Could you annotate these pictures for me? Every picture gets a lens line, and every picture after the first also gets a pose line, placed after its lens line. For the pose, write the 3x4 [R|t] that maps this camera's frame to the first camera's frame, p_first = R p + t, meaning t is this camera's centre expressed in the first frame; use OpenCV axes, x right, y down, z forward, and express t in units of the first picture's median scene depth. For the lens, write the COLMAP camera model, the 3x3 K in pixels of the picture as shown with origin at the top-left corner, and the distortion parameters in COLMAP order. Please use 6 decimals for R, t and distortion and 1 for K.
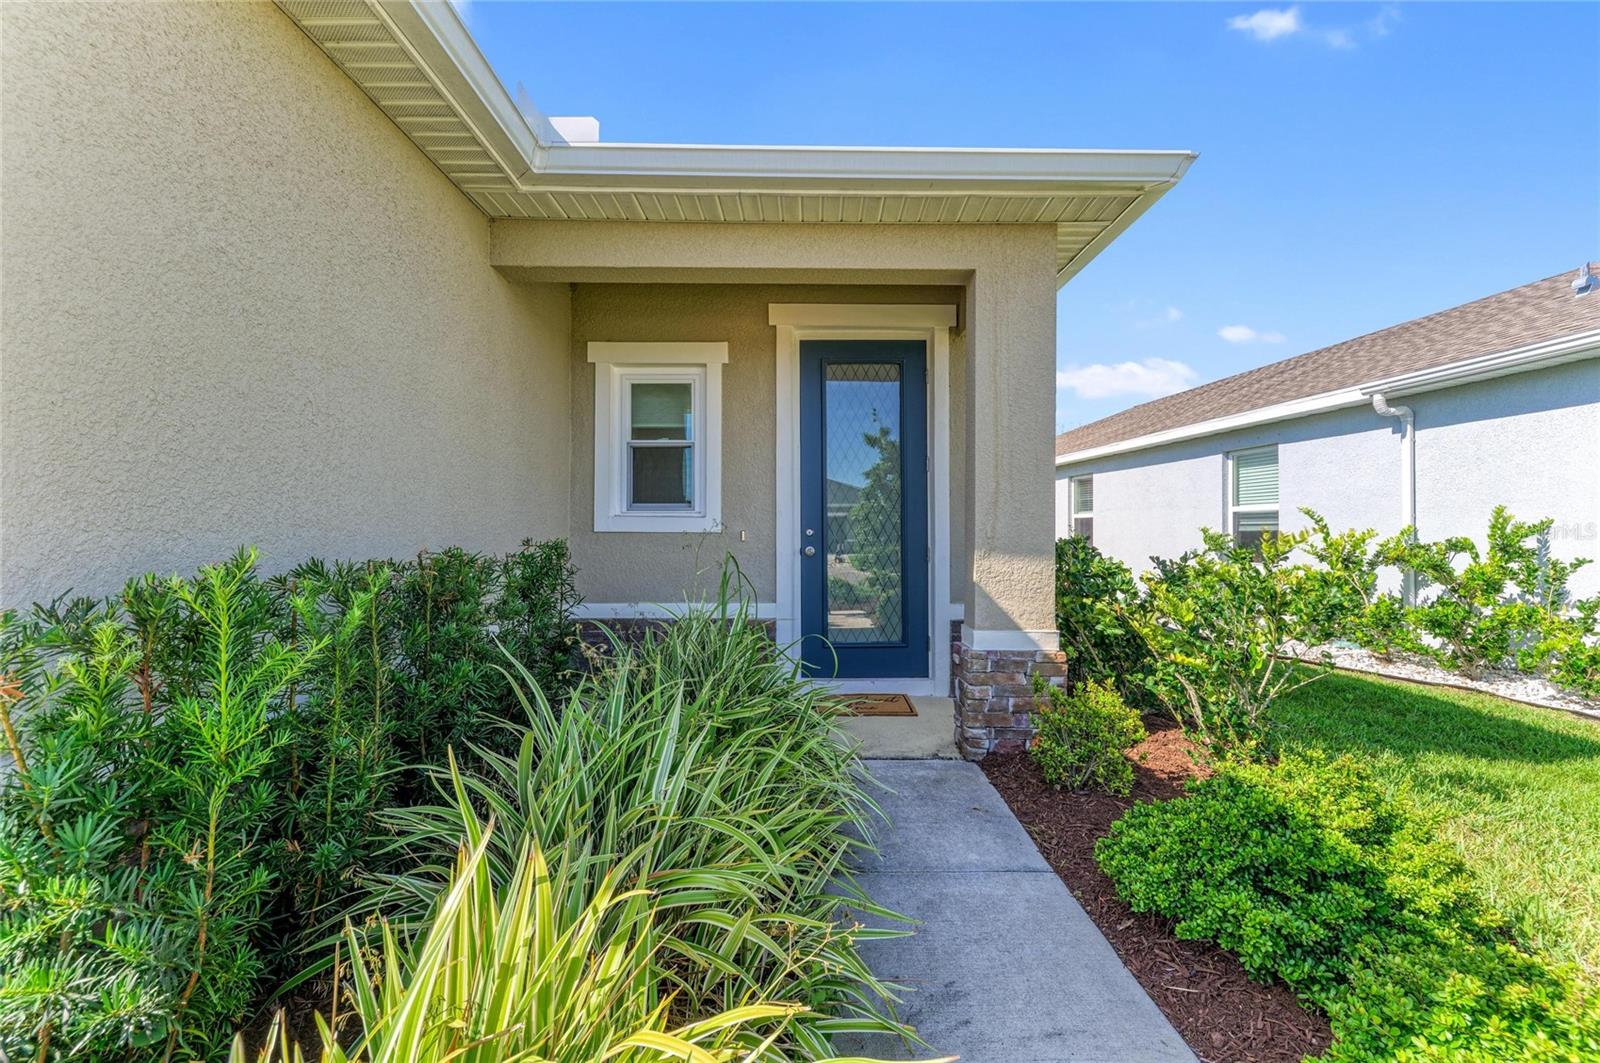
lens RADIAL K [[660.0, 0, 801.1], [0, 660.0, 524.1], [0, 0, 1]] dist [0.019291, -0.008234]
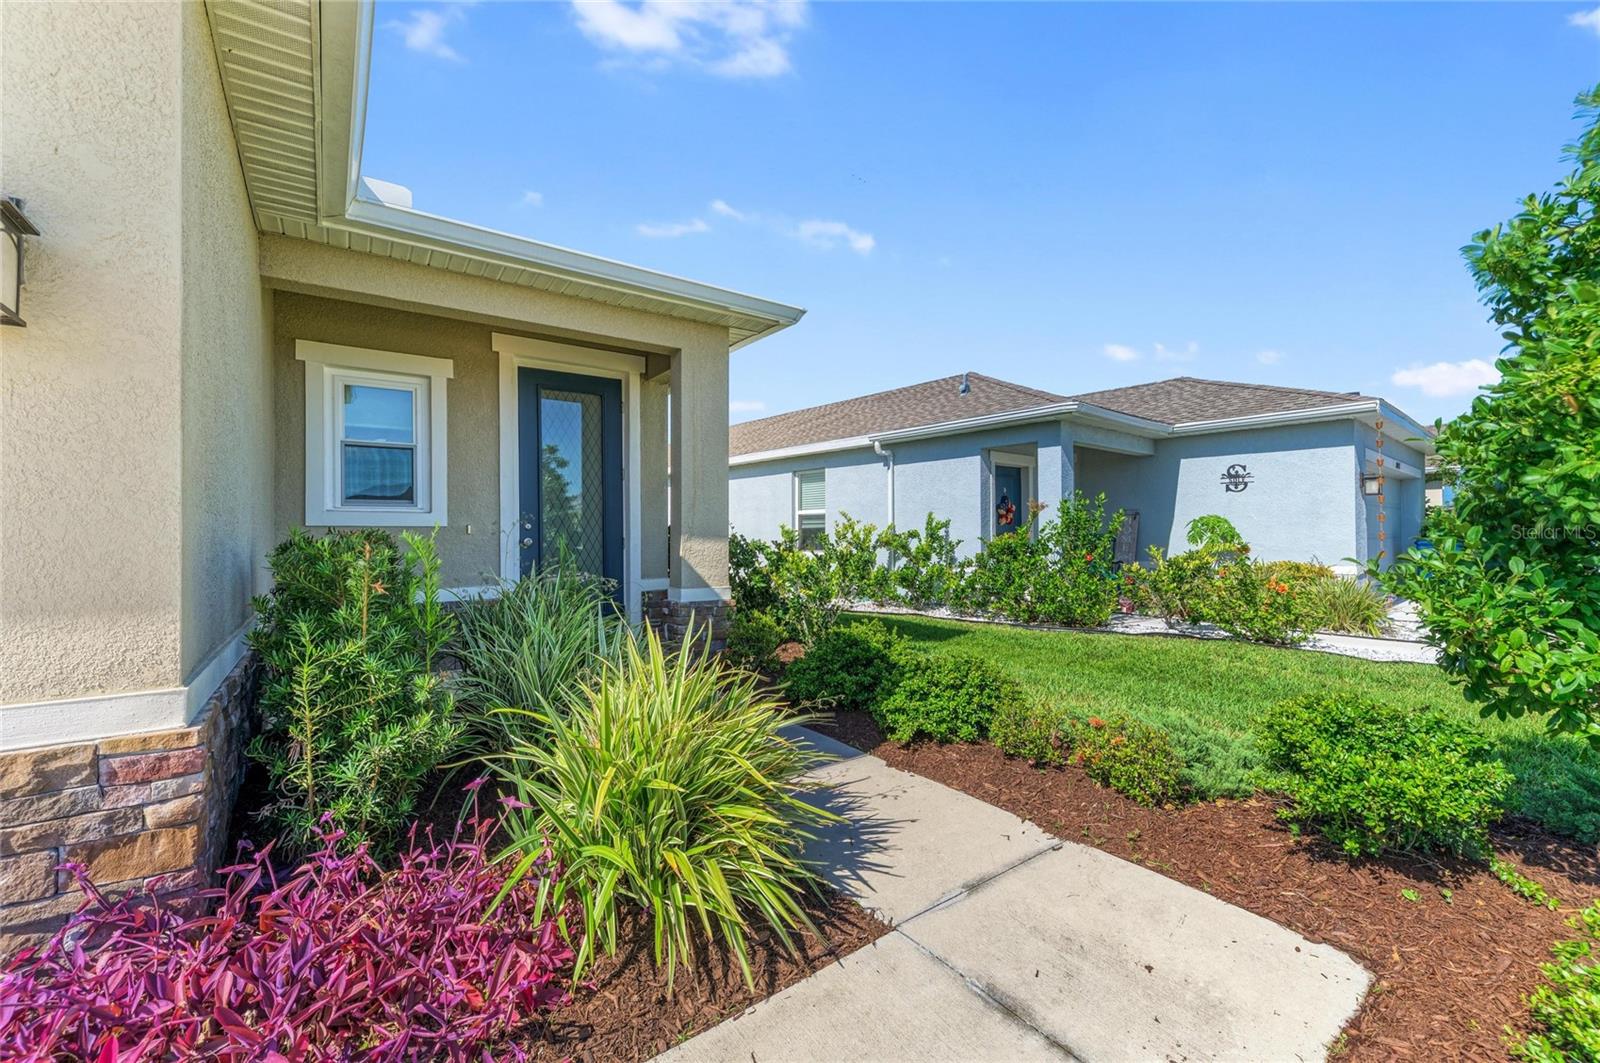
lens RADIAL K [[638.2, 0, 799.6], [0, 638.2, 528.8], [0, 0, 1]] dist [0.001068, 0.000077]
pose [[0.824997, -0.003960, 0.565123, -0.222160], [0.001607, 0.999988, 0.004661, 0.011379], [-0.565135, -0.002938, 0.824993, -0.230352]]
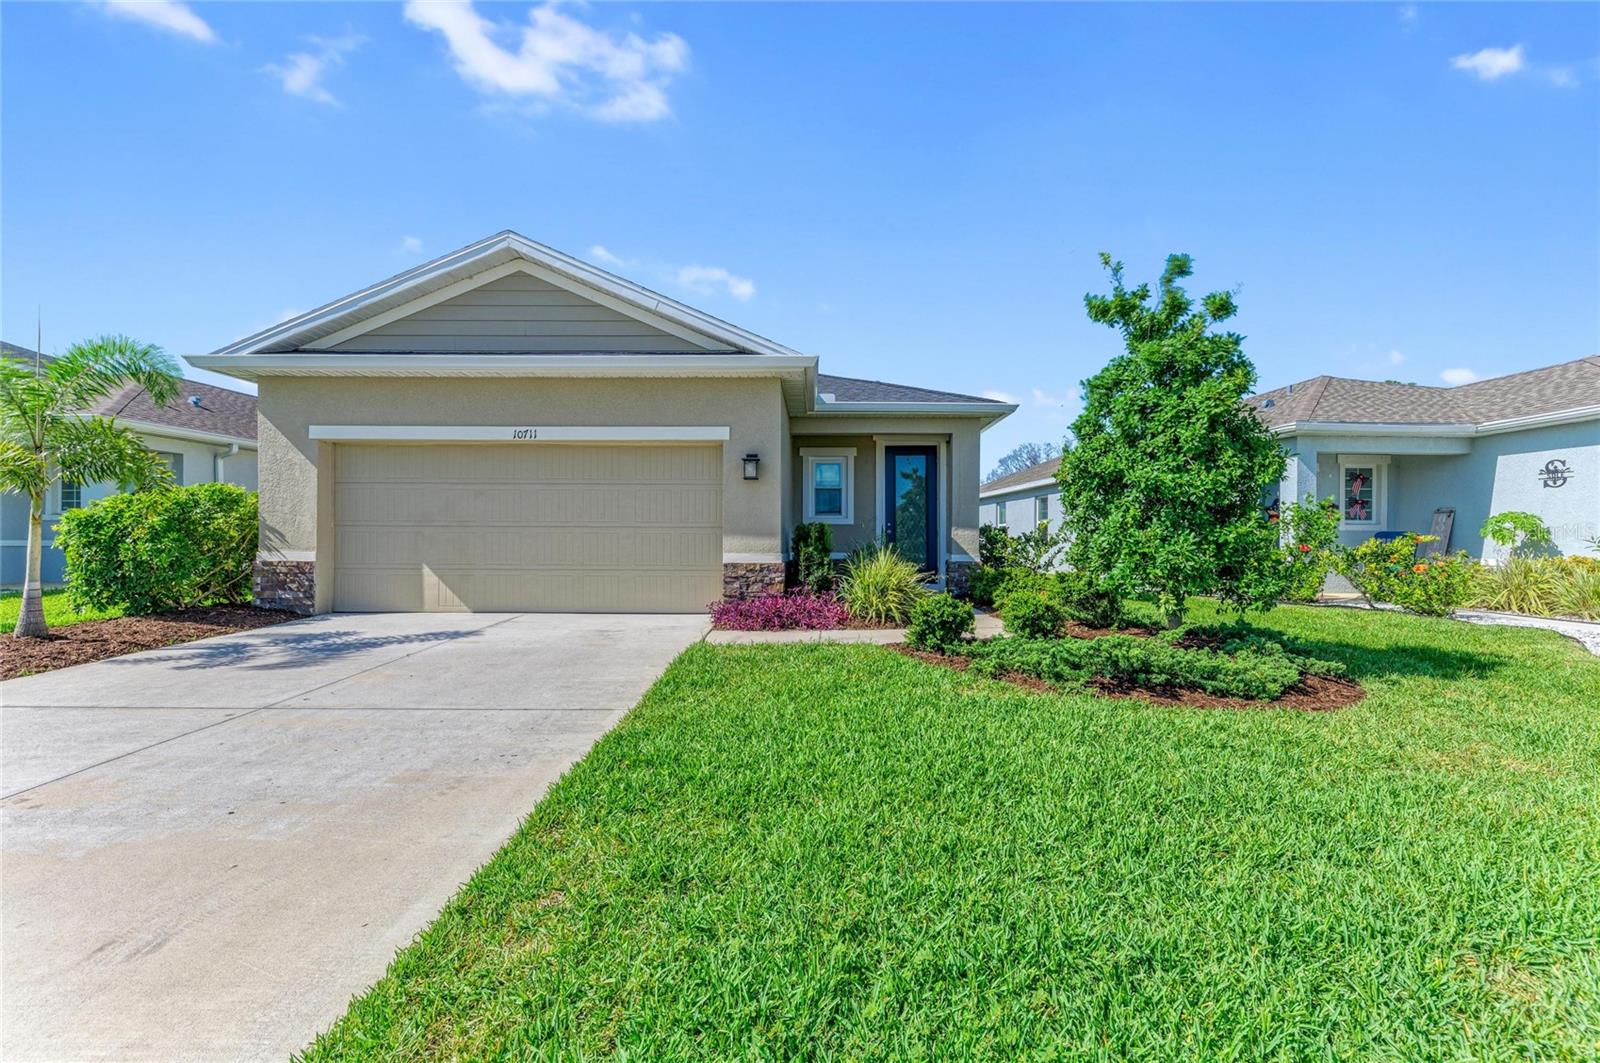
lens RADIAL K [[571.1, 0, 818.7], [0, 571.1, 532.8], [0, 0, 1]] dist [0.000662, 0.000027]
pose [[0.999534, -0.000162, -0.030520, -0.172687], [0.000095, 0.999998, -0.002175, 0.044532], [0.030520, 0.002171, 0.999532, -1.053430]]
